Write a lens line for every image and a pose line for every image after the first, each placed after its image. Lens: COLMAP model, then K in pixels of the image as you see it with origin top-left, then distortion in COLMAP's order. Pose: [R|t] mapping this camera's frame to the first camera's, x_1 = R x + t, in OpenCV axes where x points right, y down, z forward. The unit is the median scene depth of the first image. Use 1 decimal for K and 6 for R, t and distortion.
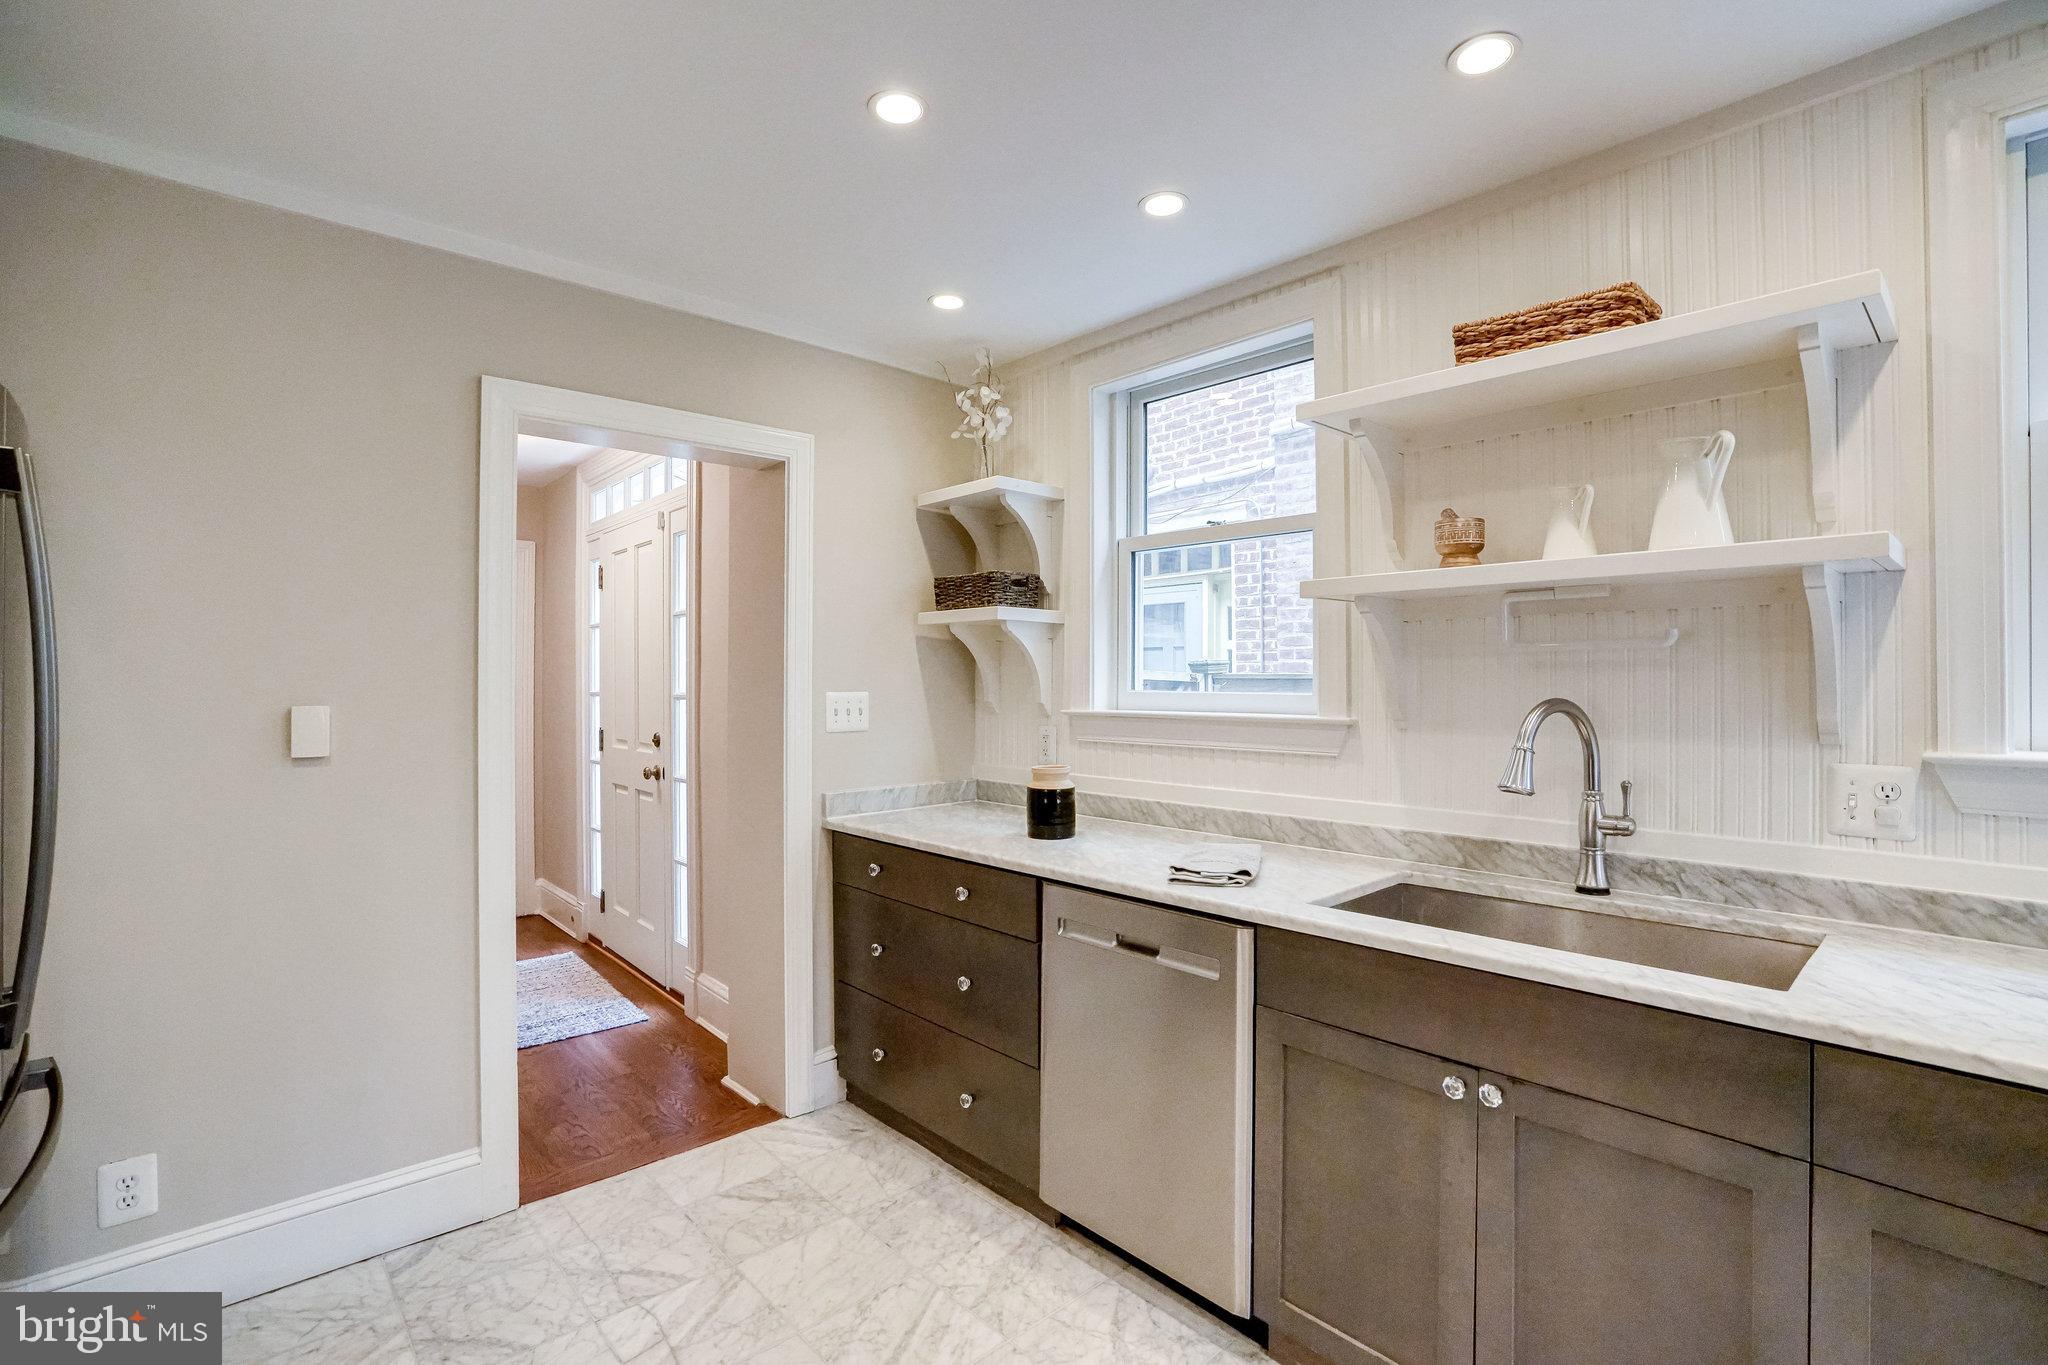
lens RADIAL K [[944.7, 0, 1022.1], [0, 944.7, 674.0], [0, 0, 1]] dist [-0.053389, 0.018658]
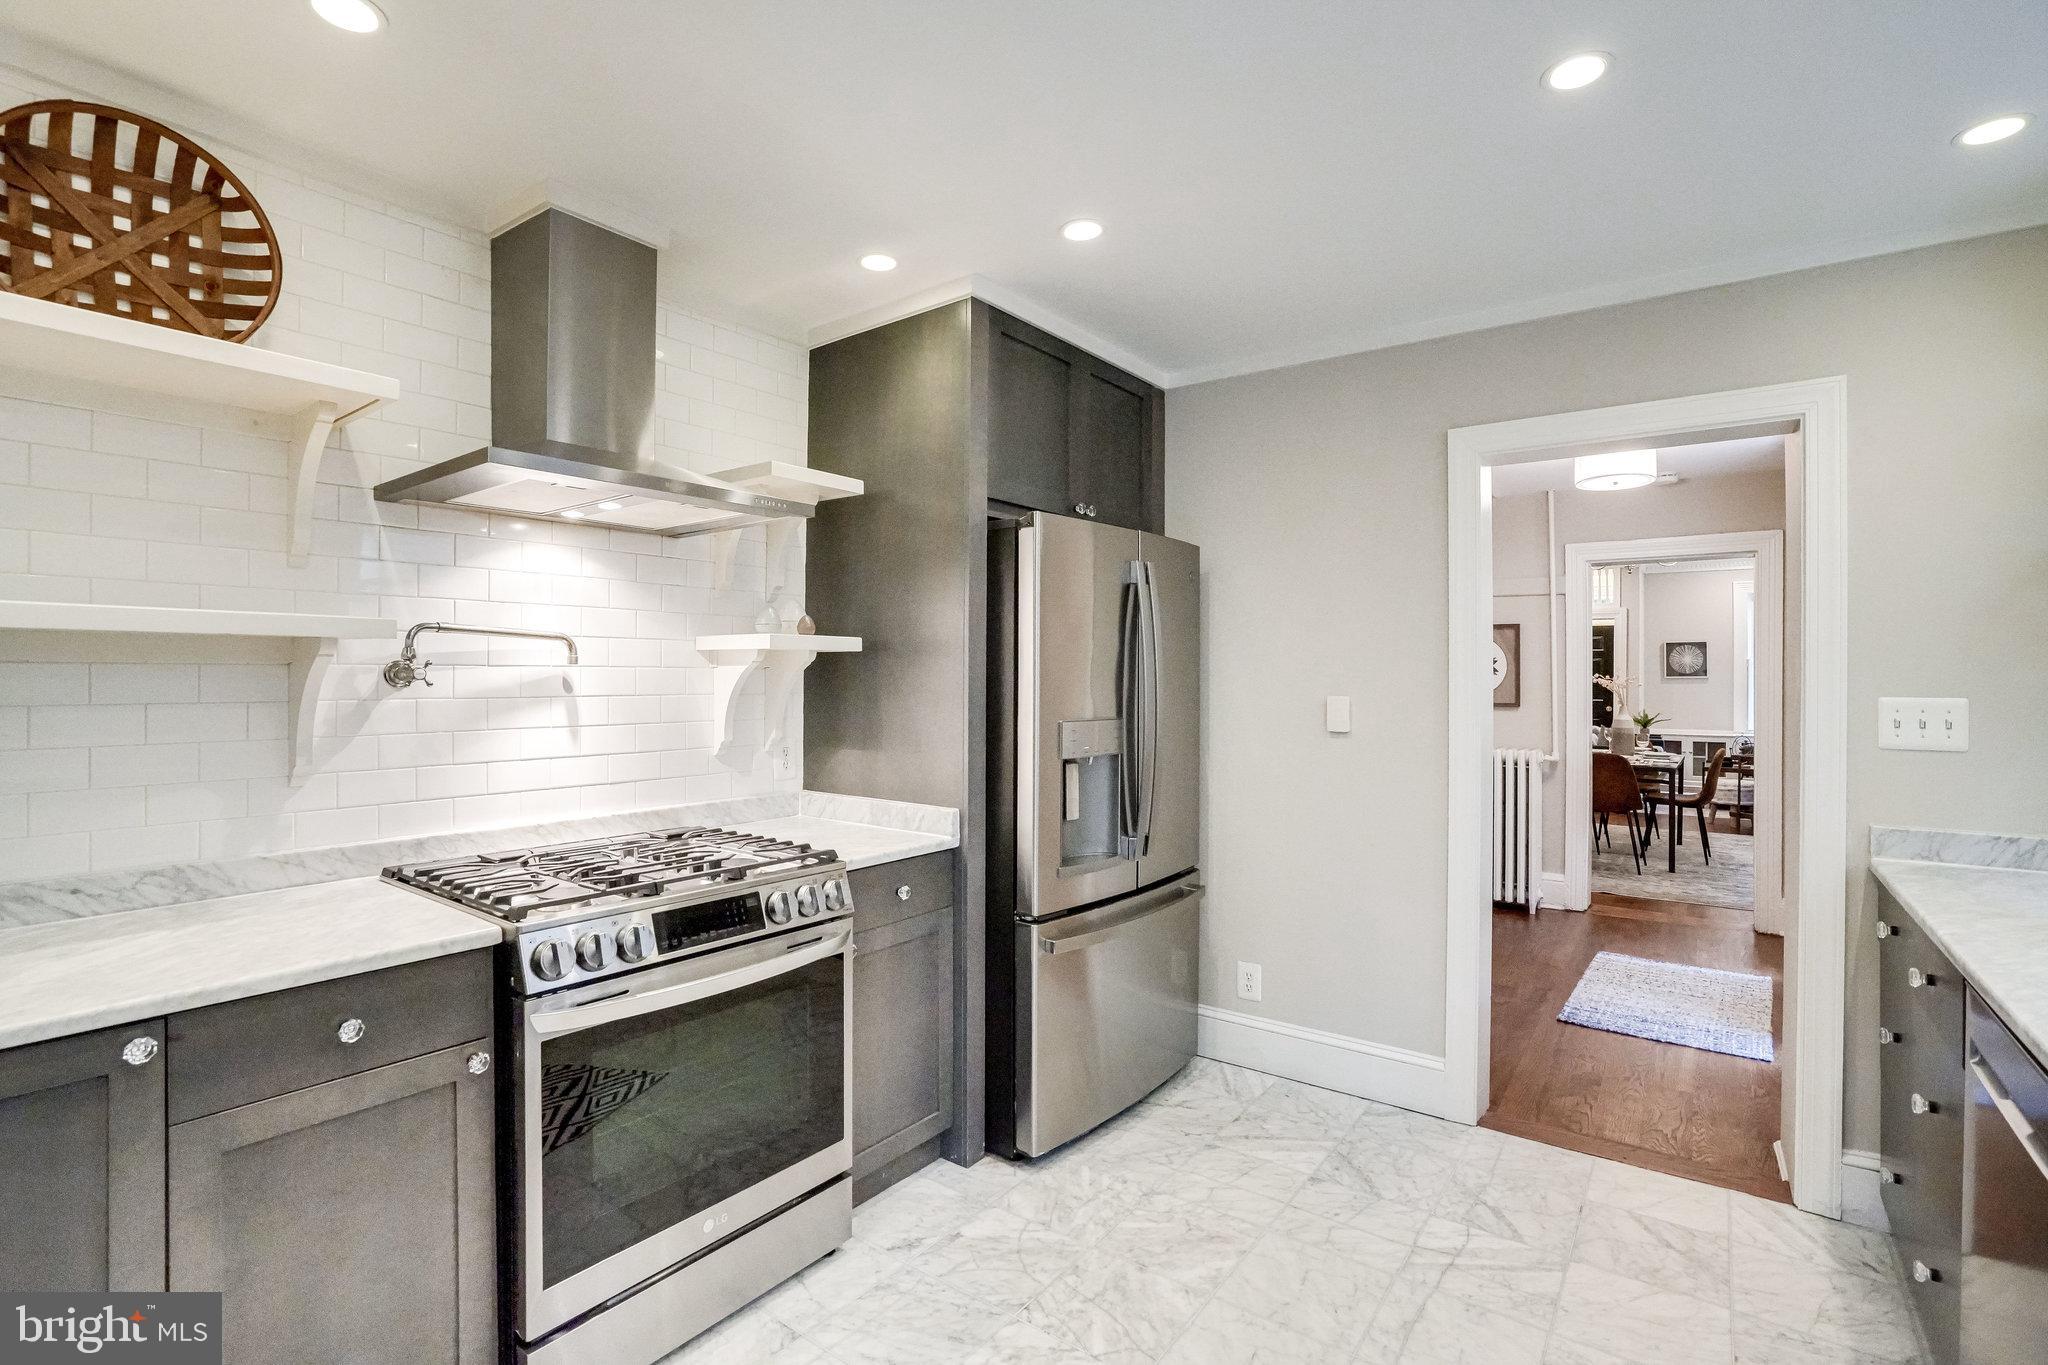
lens RADIAL K [[944.7, 0, 1022.1], [0, 944.7, 674.0], [0, 0, 1]] dist [-0.053389, 0.018658]
pose [[0.183038, -0.004459, -0.983096, 0.530703], [0.003378, 0.999987, -0.003907, 0.000669], [0.983100, -0.002606, 0.183051, 0.214290]]
